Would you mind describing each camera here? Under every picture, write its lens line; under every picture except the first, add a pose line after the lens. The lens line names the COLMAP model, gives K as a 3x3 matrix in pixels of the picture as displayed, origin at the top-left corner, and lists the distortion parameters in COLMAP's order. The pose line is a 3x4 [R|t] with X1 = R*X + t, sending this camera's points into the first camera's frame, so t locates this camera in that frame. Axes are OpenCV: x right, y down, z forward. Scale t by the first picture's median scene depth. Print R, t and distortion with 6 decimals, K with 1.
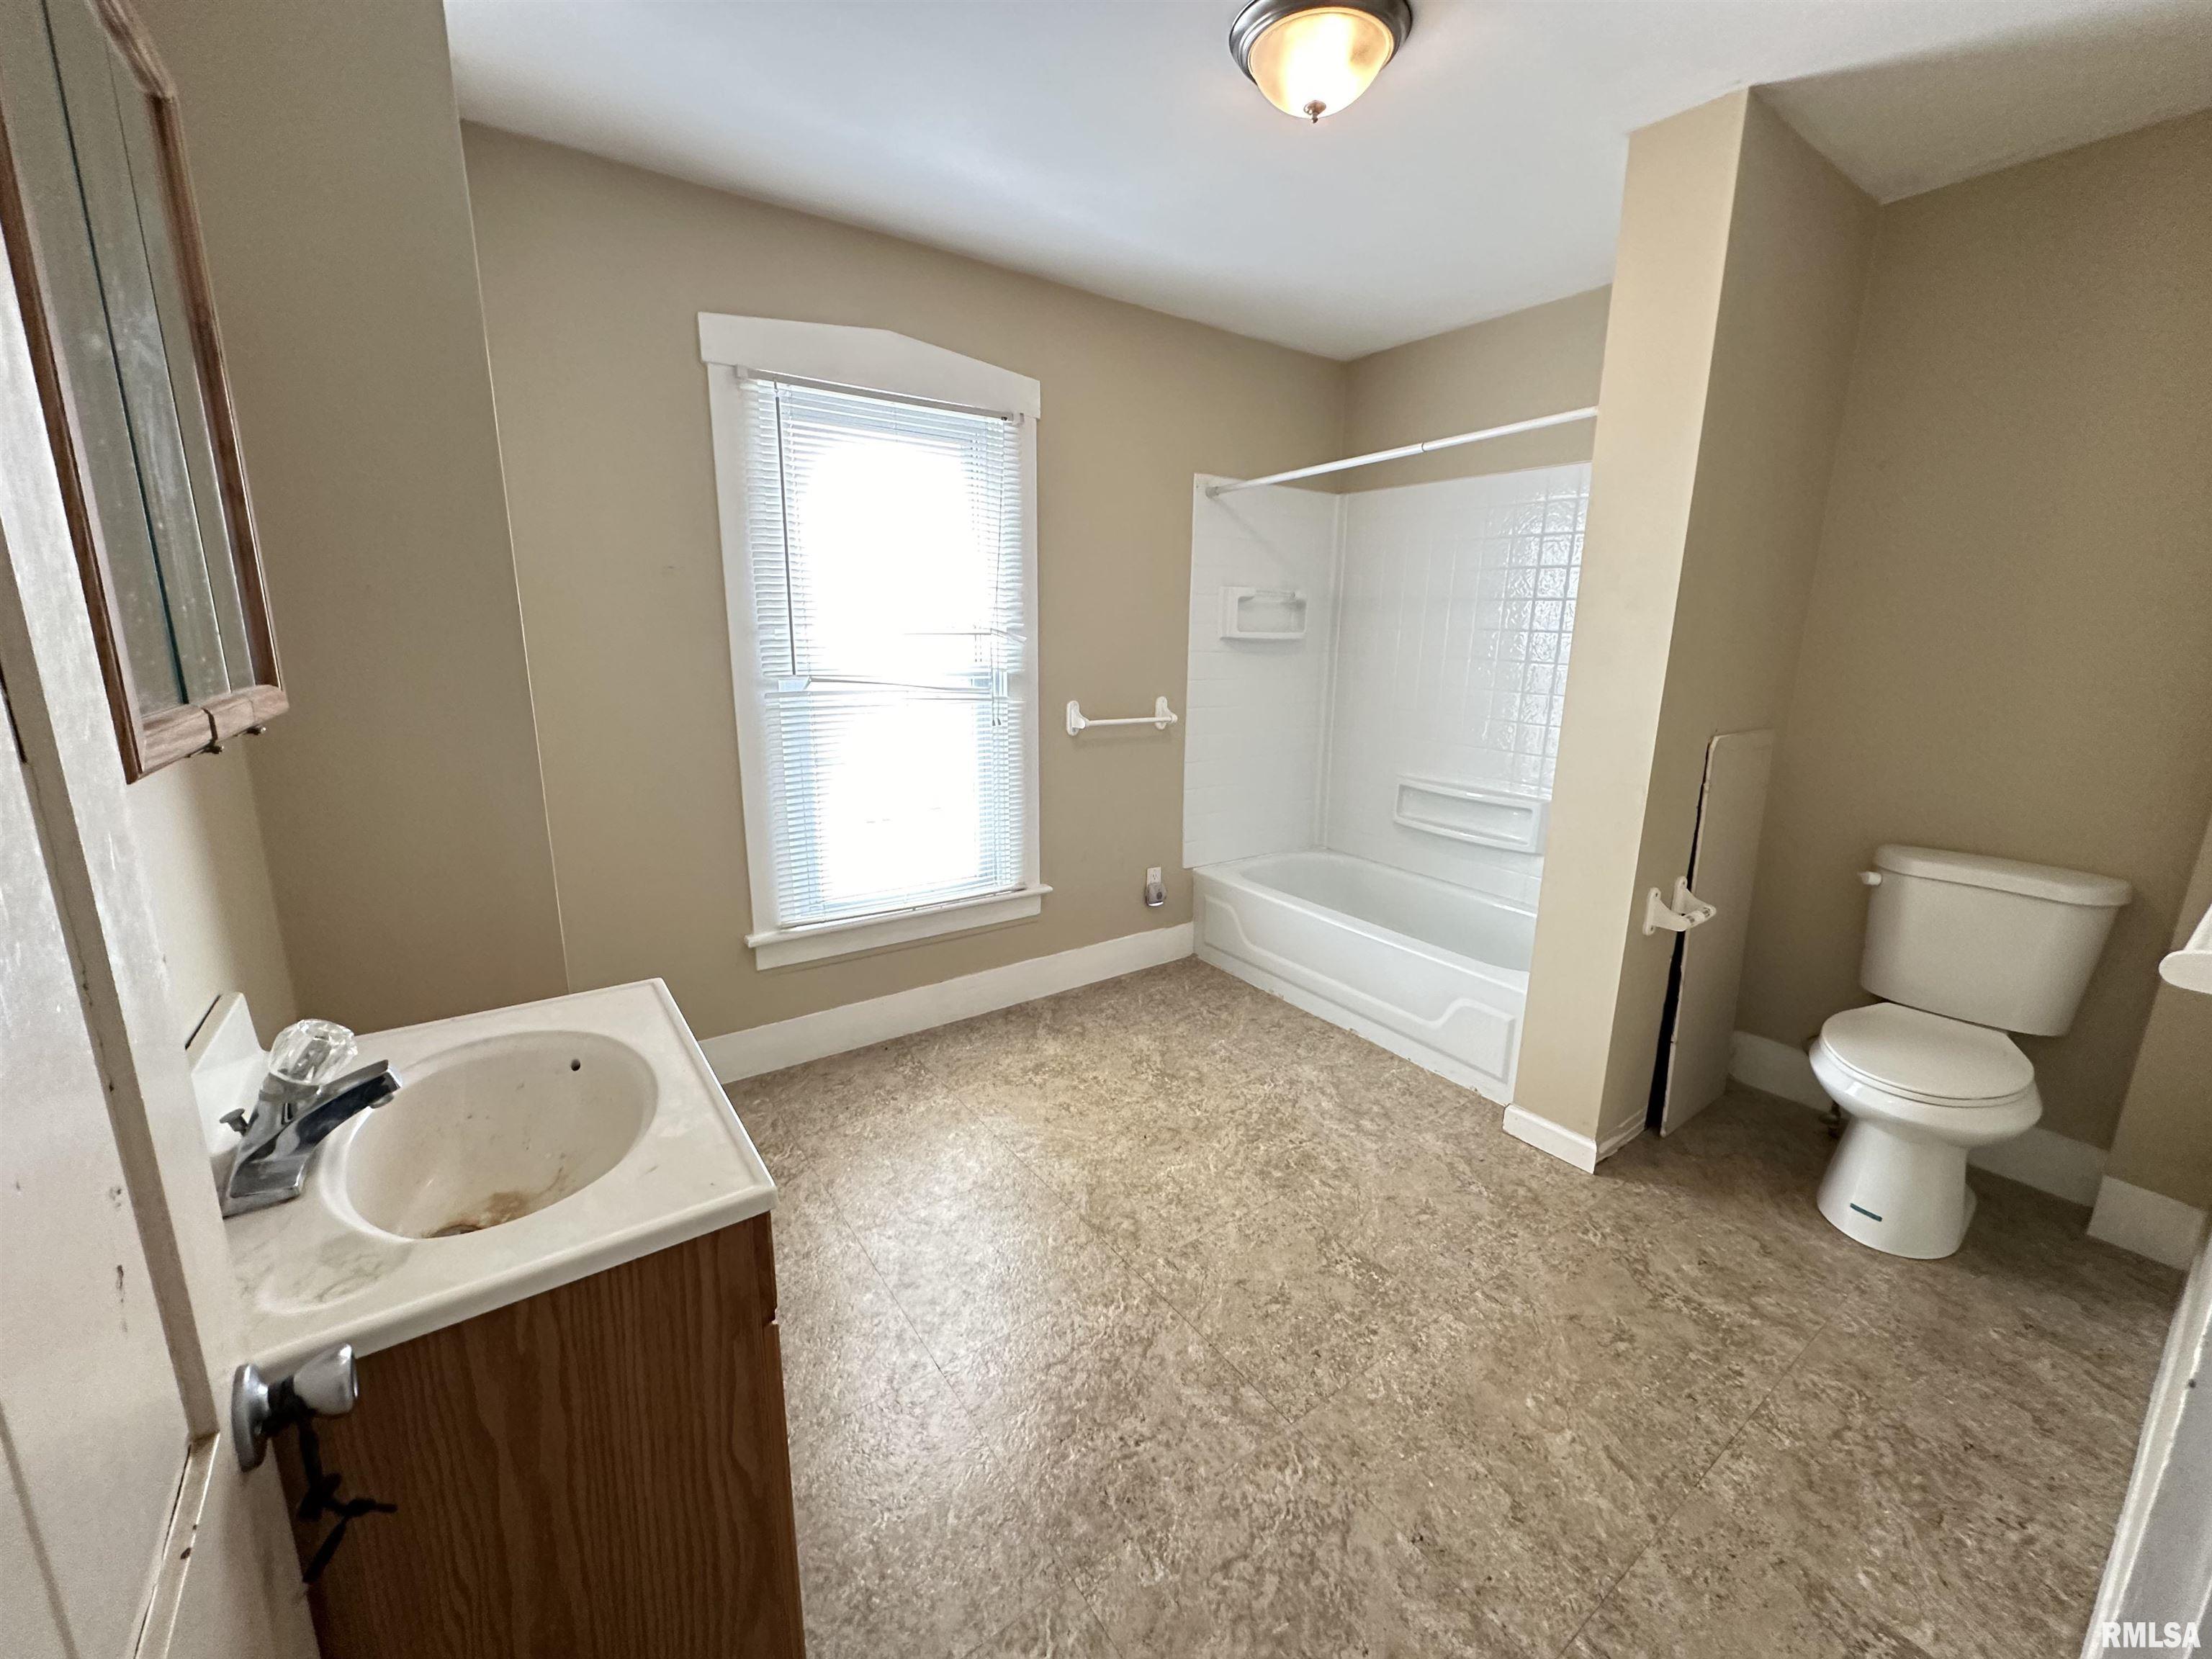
lens RADIAL K [[880.4, 0, 1105.0], [0, 880.4, 826.5], [0, 0, 1]] dist [-0.002807, 0.001095]
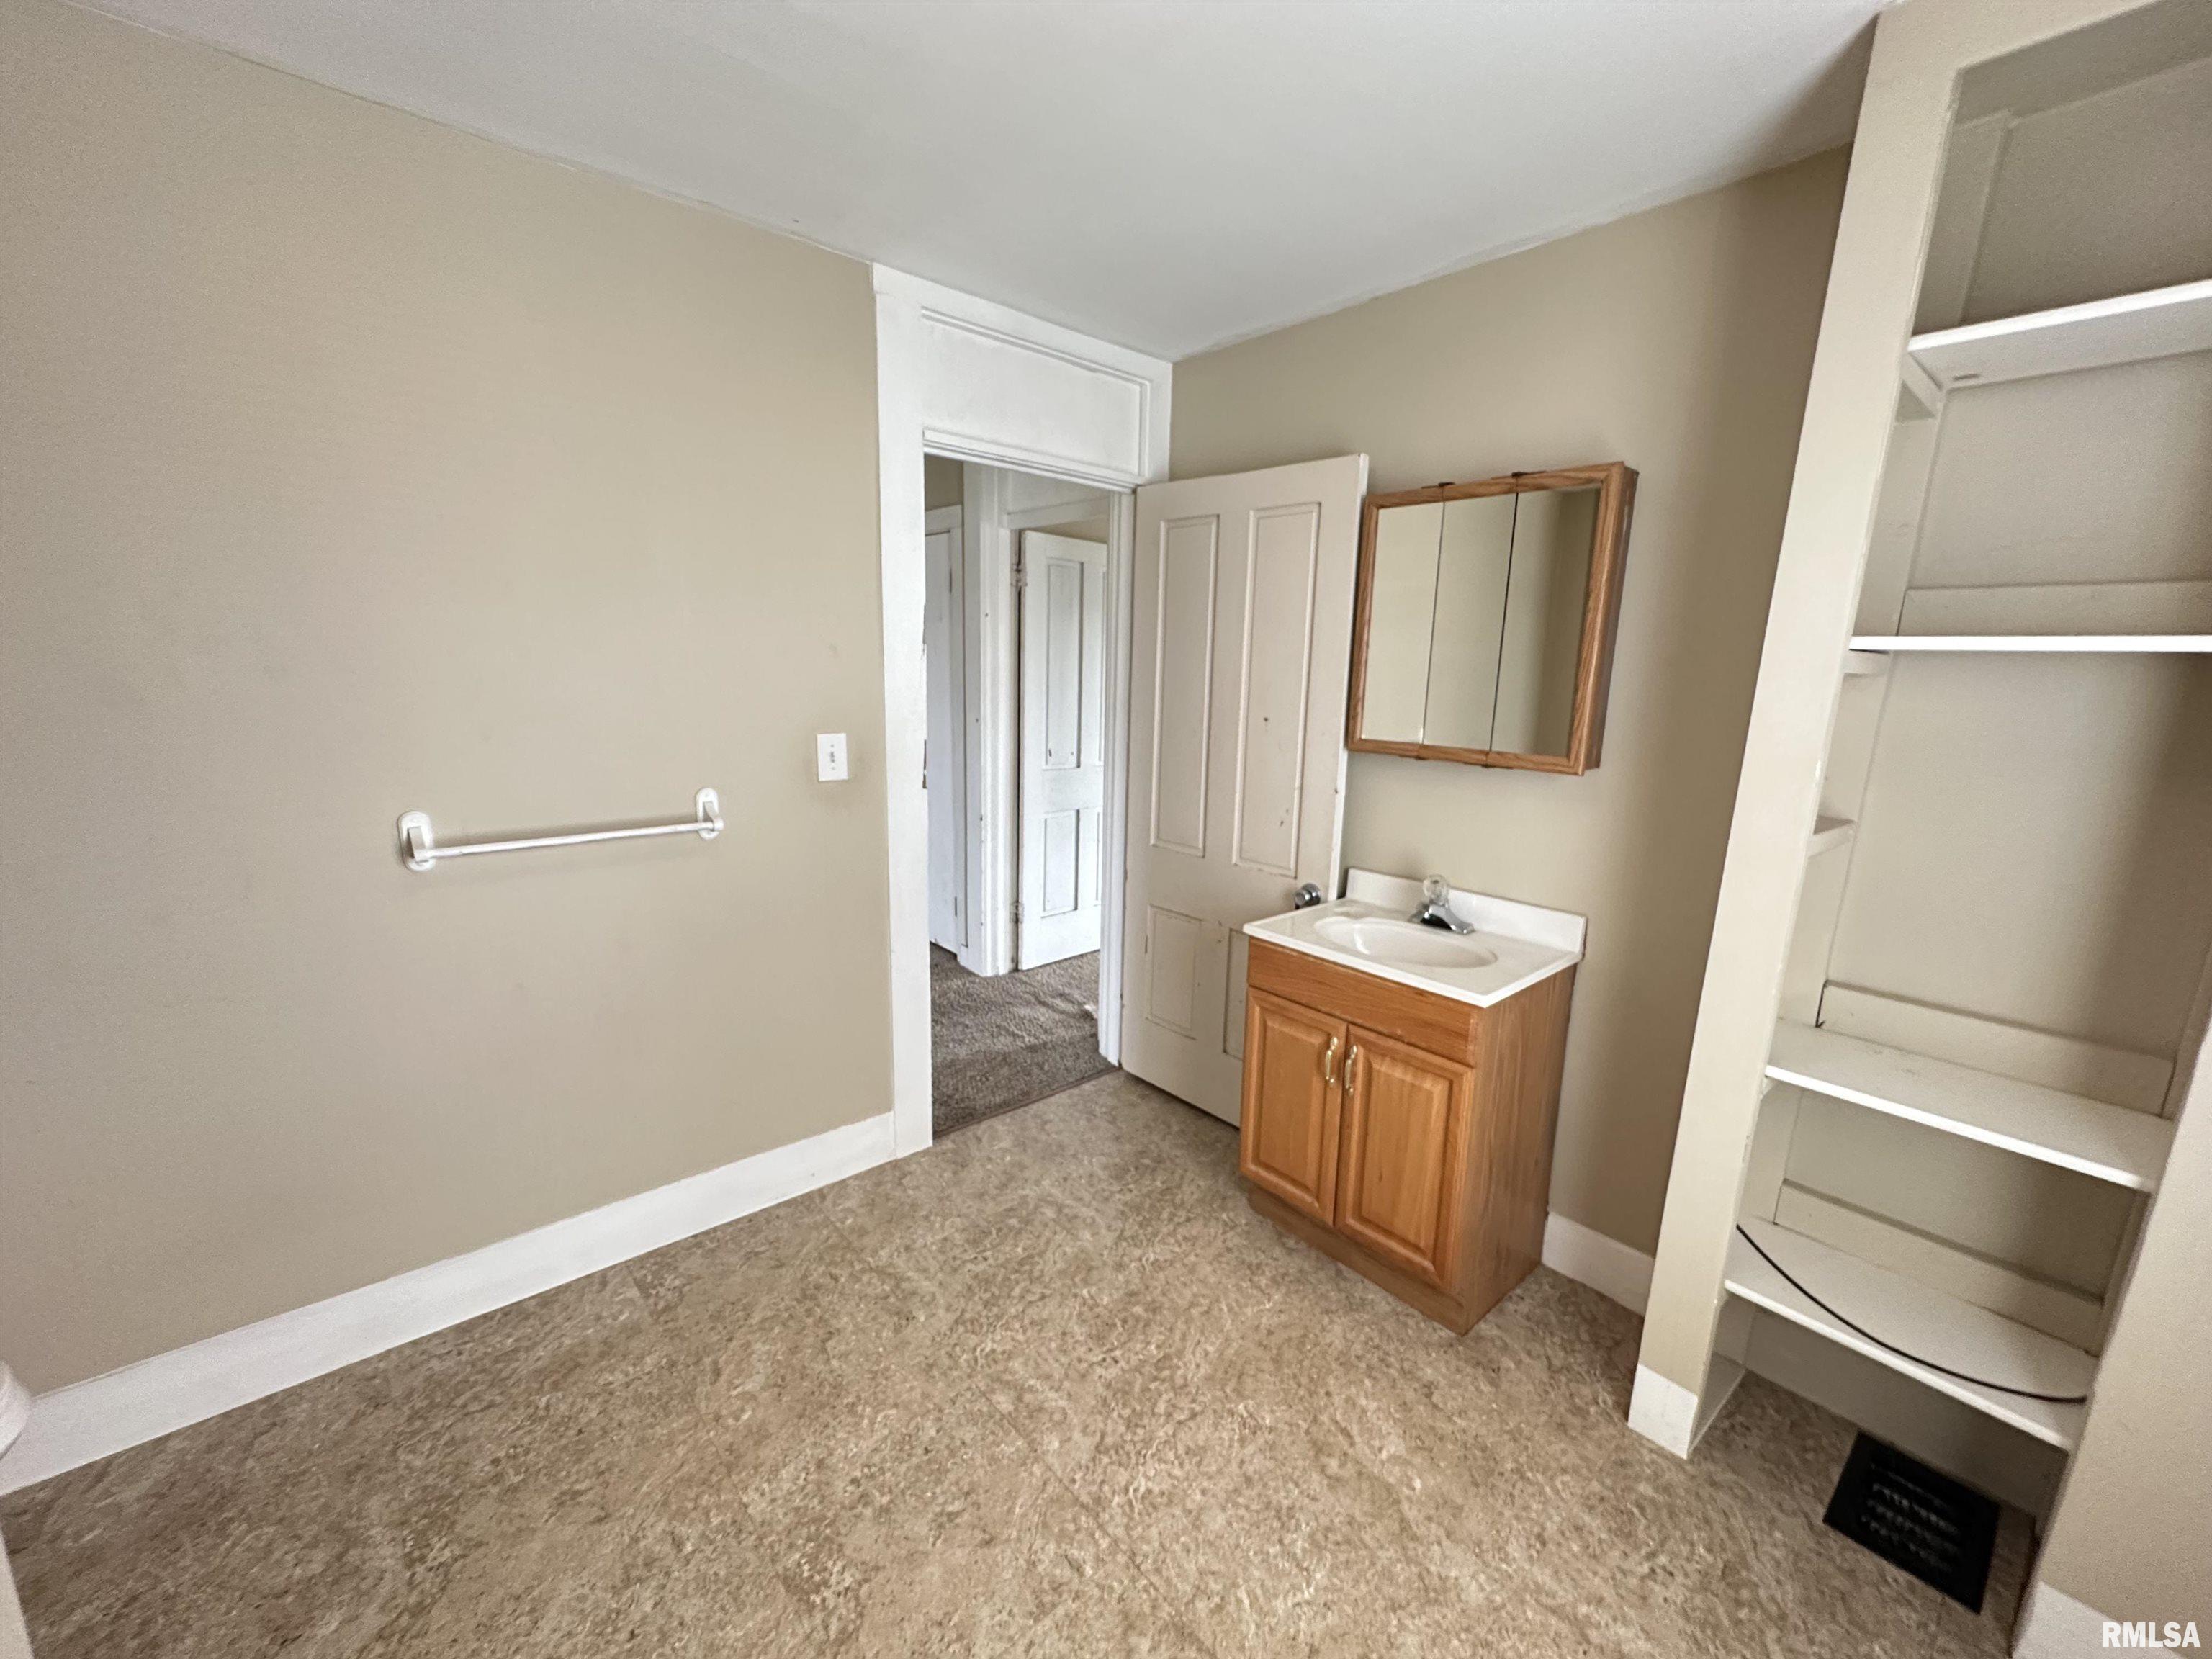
lens RADIAL K [[880.4, 0, 1104.9], [0, 880.4, 830.1], [0, 0, 1]] dist [-0.002807, 0.001095]
pose [[-0.994916, -0.013212, -0.099841, 0.132553], [-0.051884, 0.916918, 0.395688, -0.378928], [0.086318, 0.398856, -0.912942, 1.432794]]
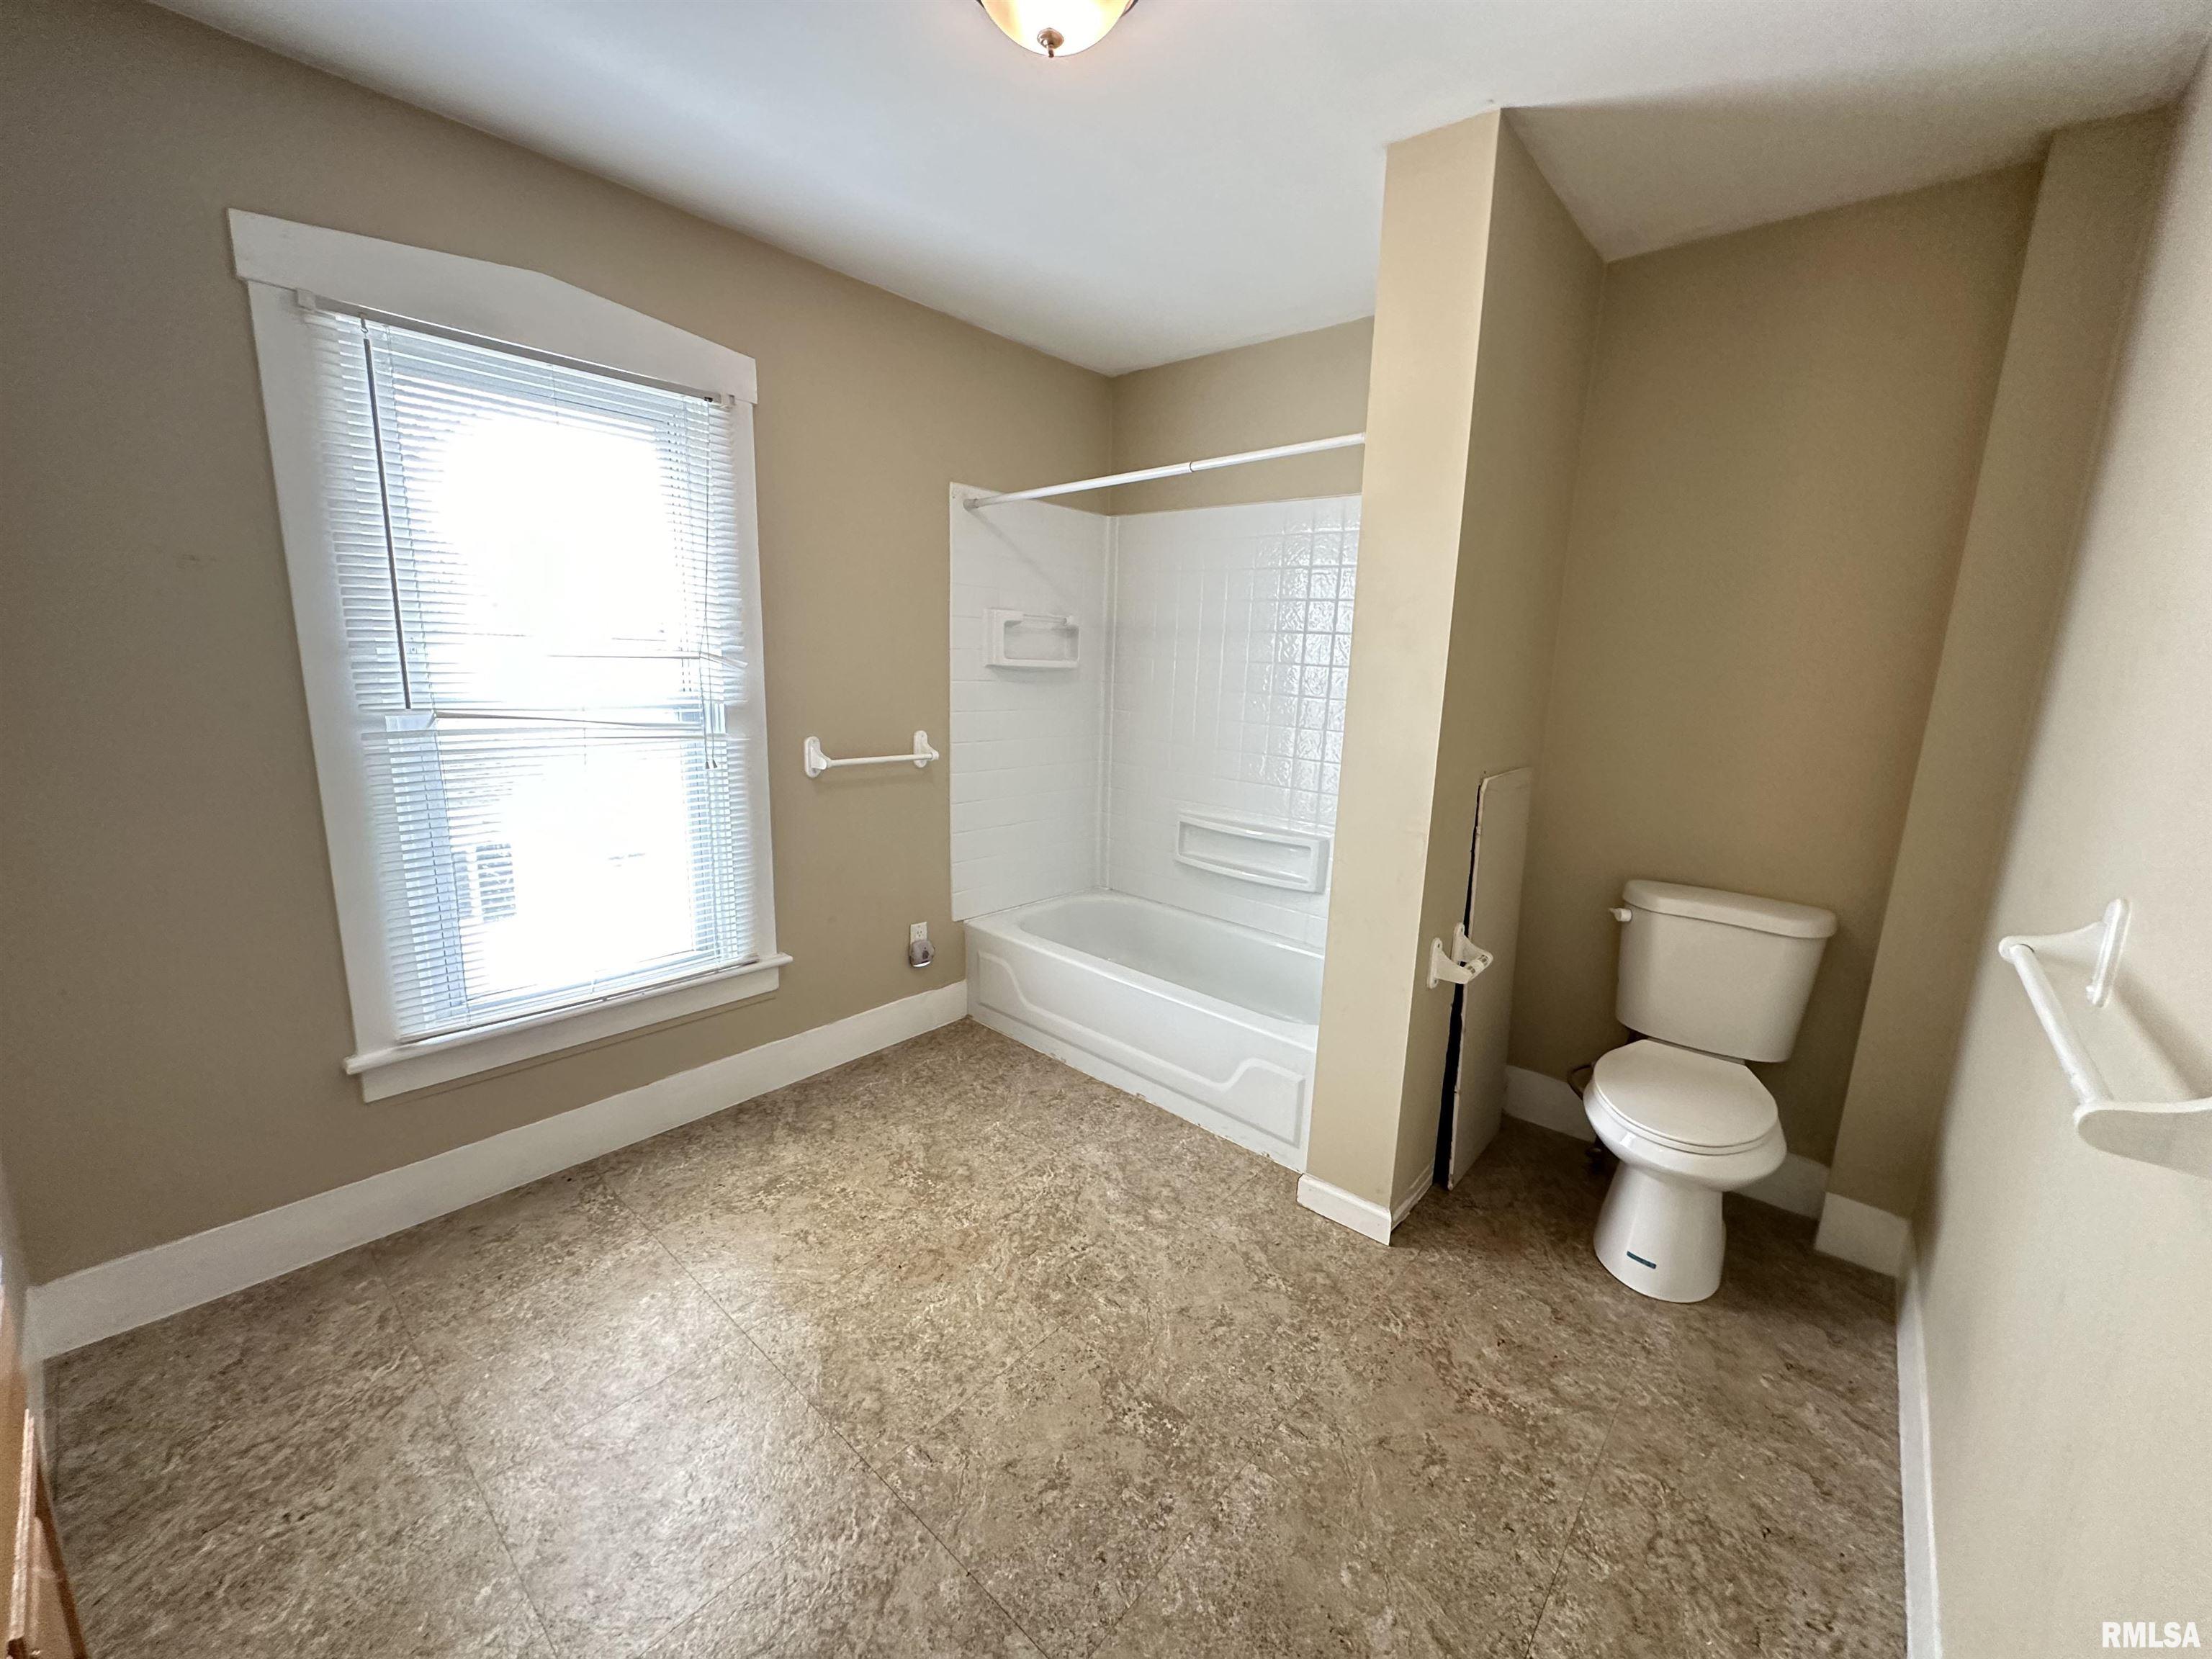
lens RADIAL K [[880.4, 0, 1106.2], [0, 880.4, 823.6], [0, 0, 1]] dist [-0.002807, 0.001095]
pose [[0.972418, -0.024993, 0.231904, 0.065337], [0.030786, 0.999297, -0.021395, -0.050899], [-0.231206, 0.027944, 0.972503, 0.169684]]
